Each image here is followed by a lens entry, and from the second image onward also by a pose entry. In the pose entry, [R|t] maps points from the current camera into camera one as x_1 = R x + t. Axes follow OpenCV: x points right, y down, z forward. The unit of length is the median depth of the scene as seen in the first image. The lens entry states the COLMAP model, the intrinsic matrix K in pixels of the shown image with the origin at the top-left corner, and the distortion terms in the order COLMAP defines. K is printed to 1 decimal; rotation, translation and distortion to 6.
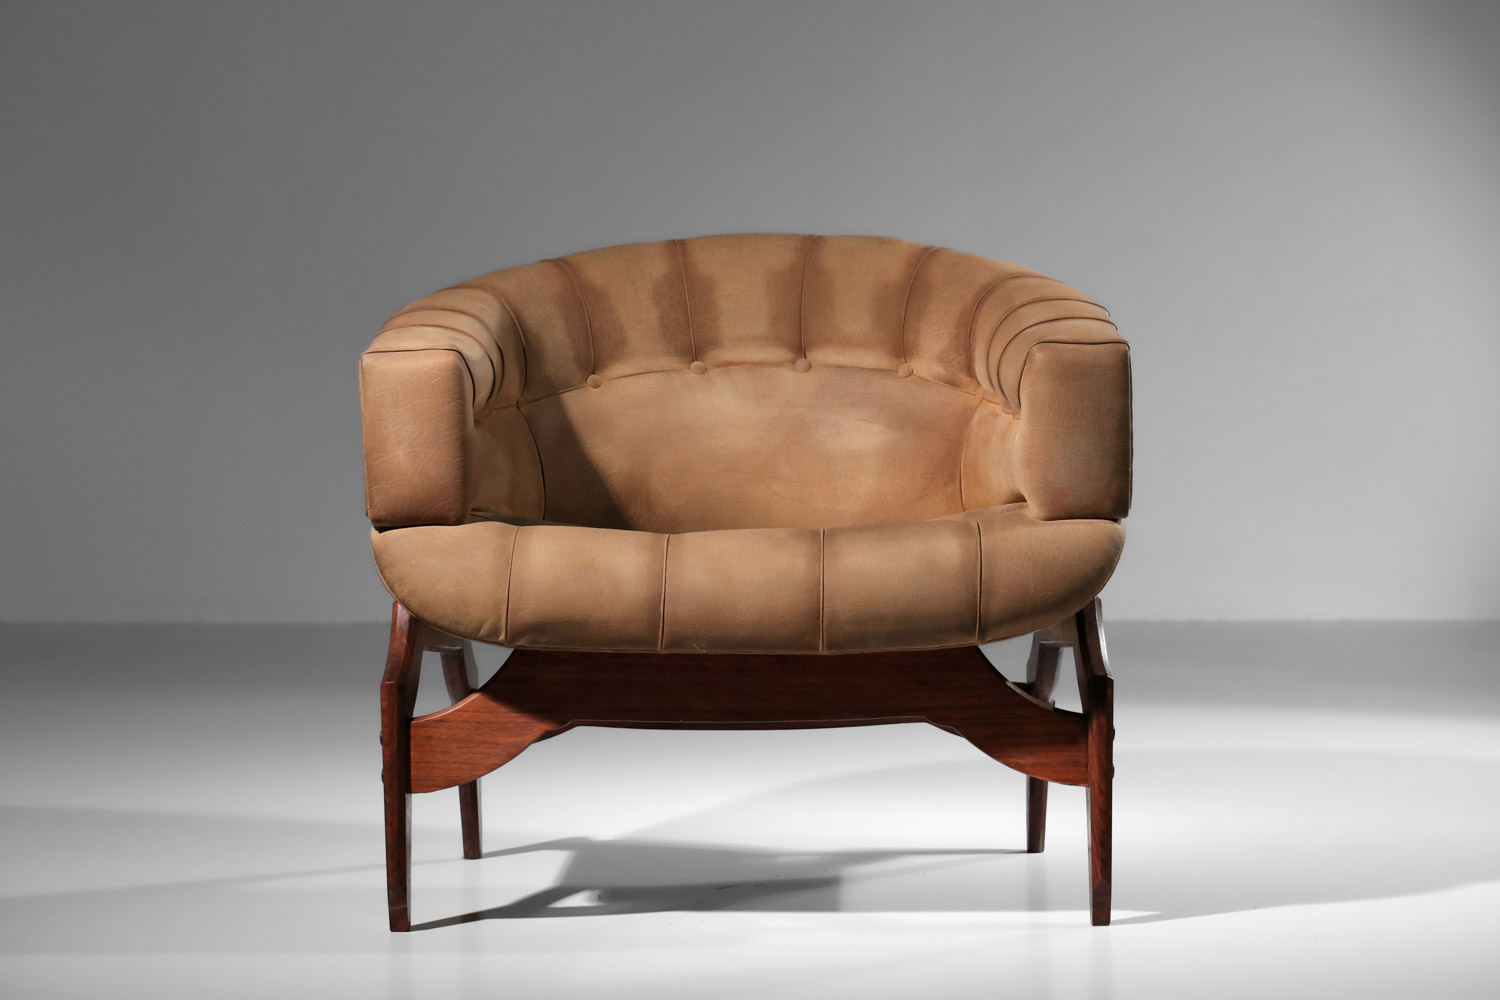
lens RADIAL K [[4376.3, 0, 750.0], [0, 4376.3, 500.0], [0, 0, 1]] dist [-0.055706, -0.335062]
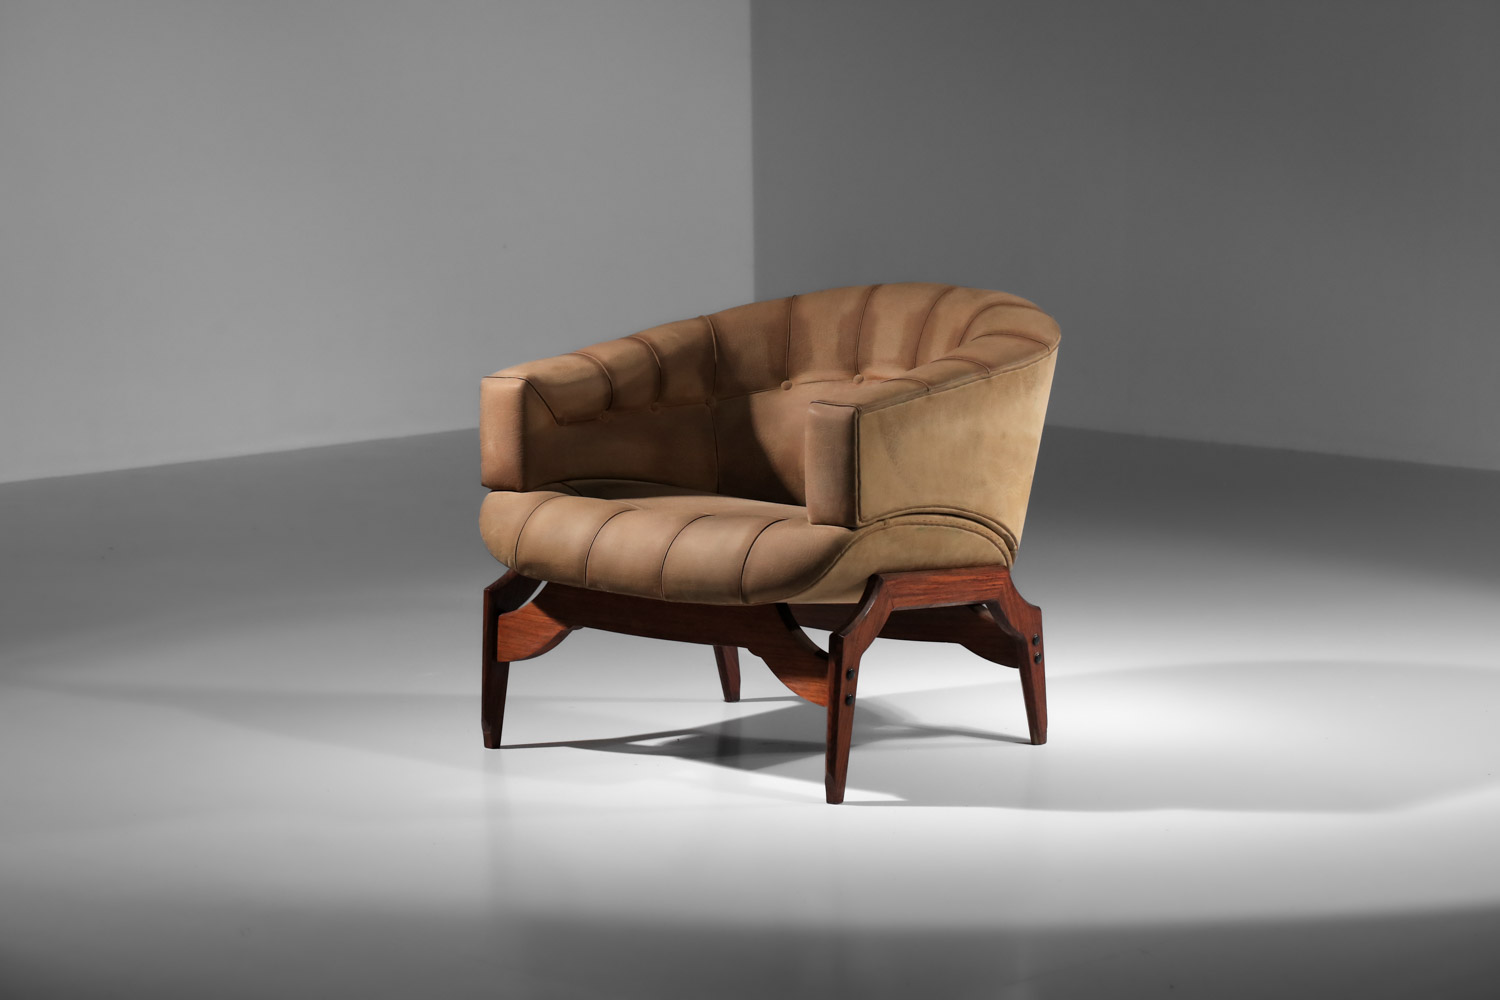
lens RADIAL K [[4376.3, 0, 750.0], [0, 4376.3, 500.0], [0, 0, 1]] dist [-0.055706, -0.335062]
pose [[0.758241, 0.086701, -0.646184, 0.910214], [-0.028746, 0.994600, 0.099719, -0.135752], [0.651340, -0.057036, 0.756639, -0.107677]]
